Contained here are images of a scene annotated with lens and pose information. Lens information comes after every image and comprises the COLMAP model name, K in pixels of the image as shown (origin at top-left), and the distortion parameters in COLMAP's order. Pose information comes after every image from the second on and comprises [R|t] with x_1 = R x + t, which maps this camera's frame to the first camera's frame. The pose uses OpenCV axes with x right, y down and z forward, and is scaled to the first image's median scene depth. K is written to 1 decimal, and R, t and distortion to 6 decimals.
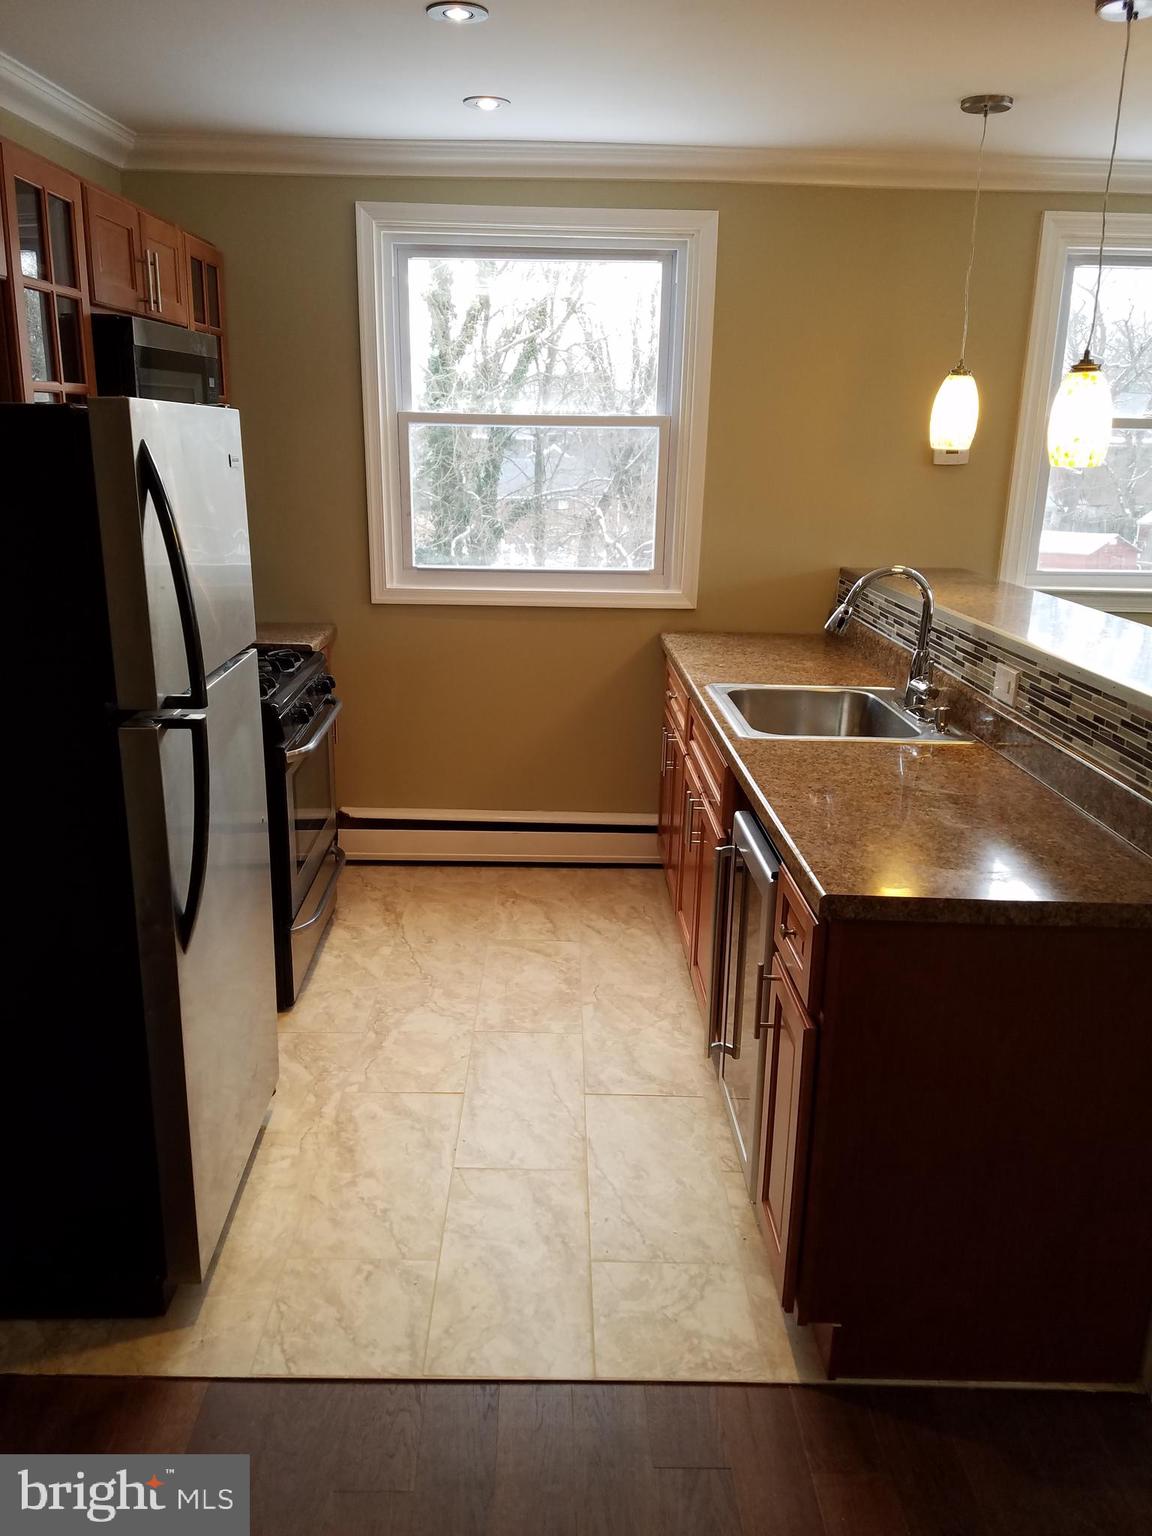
lens RADIAL K [[1167.8, 0, 552.0], [0, 1167.8, 755.8], [0, 0, 1]] dist [0.250583, -0.447614]
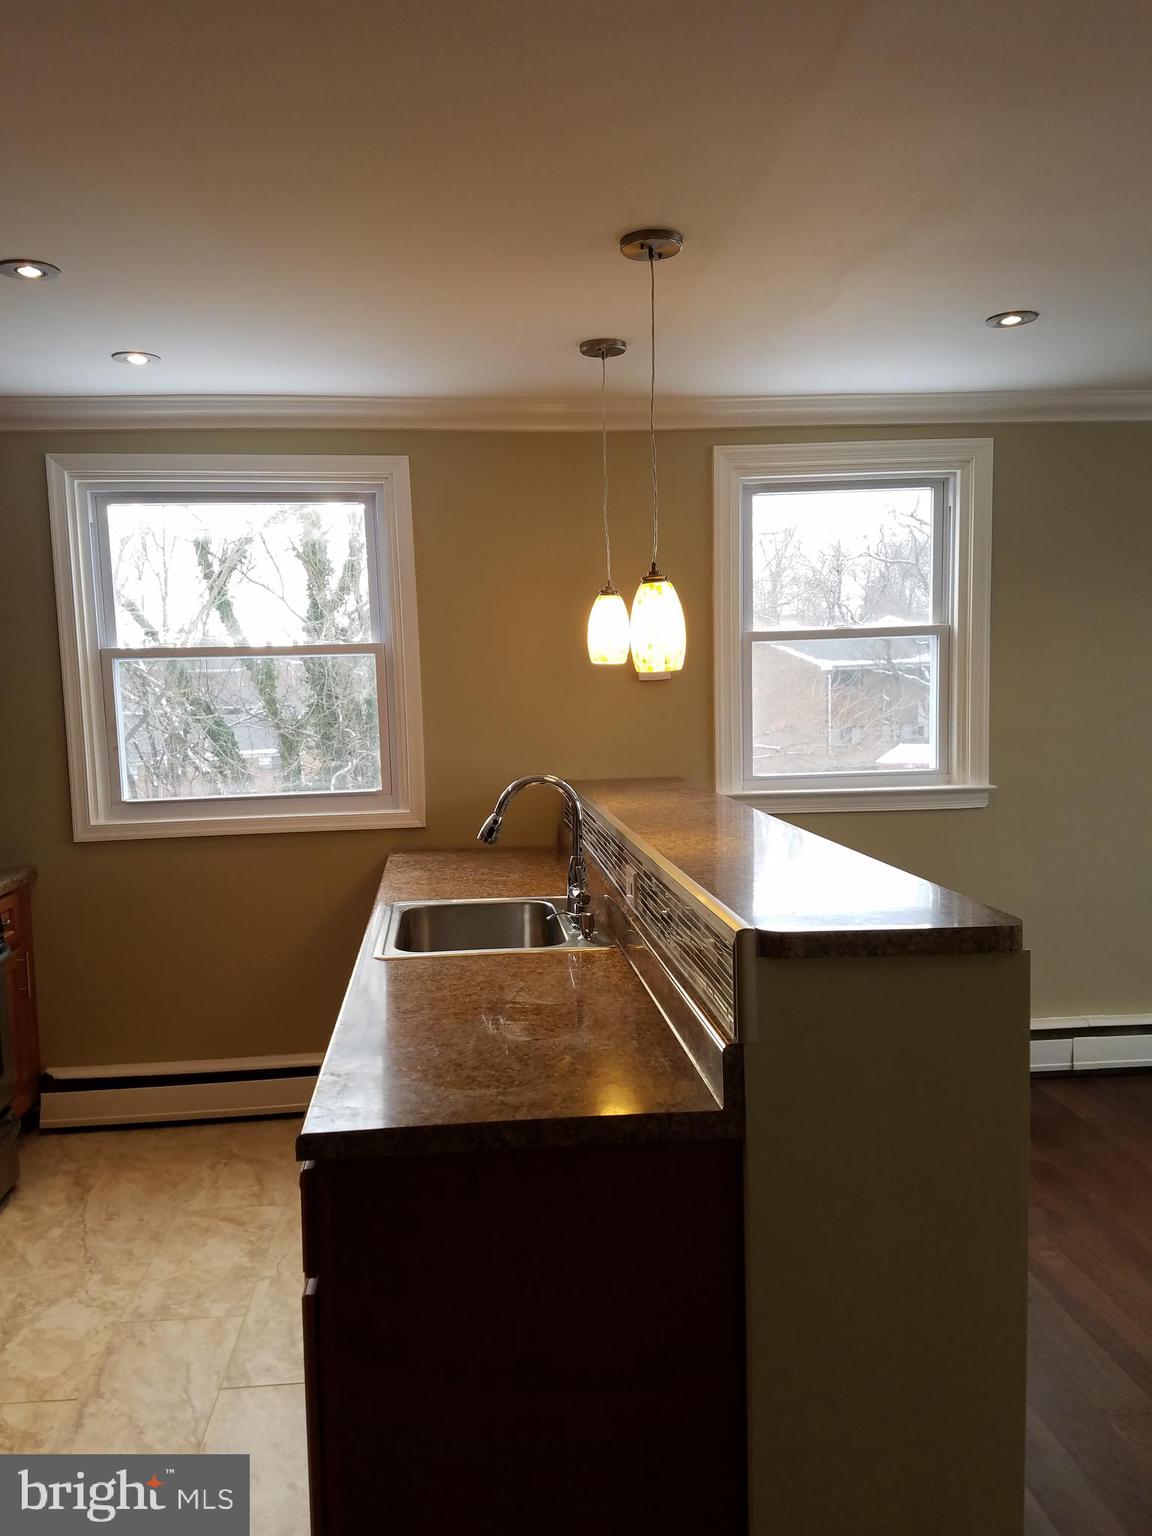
lens RADIAL K [[1180.7, 0, 578.0], [0, 1180.7, 748.1], [0, 0, 1]] dist [0.091296, -0.152693]
pose [[0.994361, -0.046893, 0.095118, 0.182352], [0.064844, 0.978568, -0.195449, 0.011303], [-0.083915, 0.200514, 0.976090, 0.025432]]
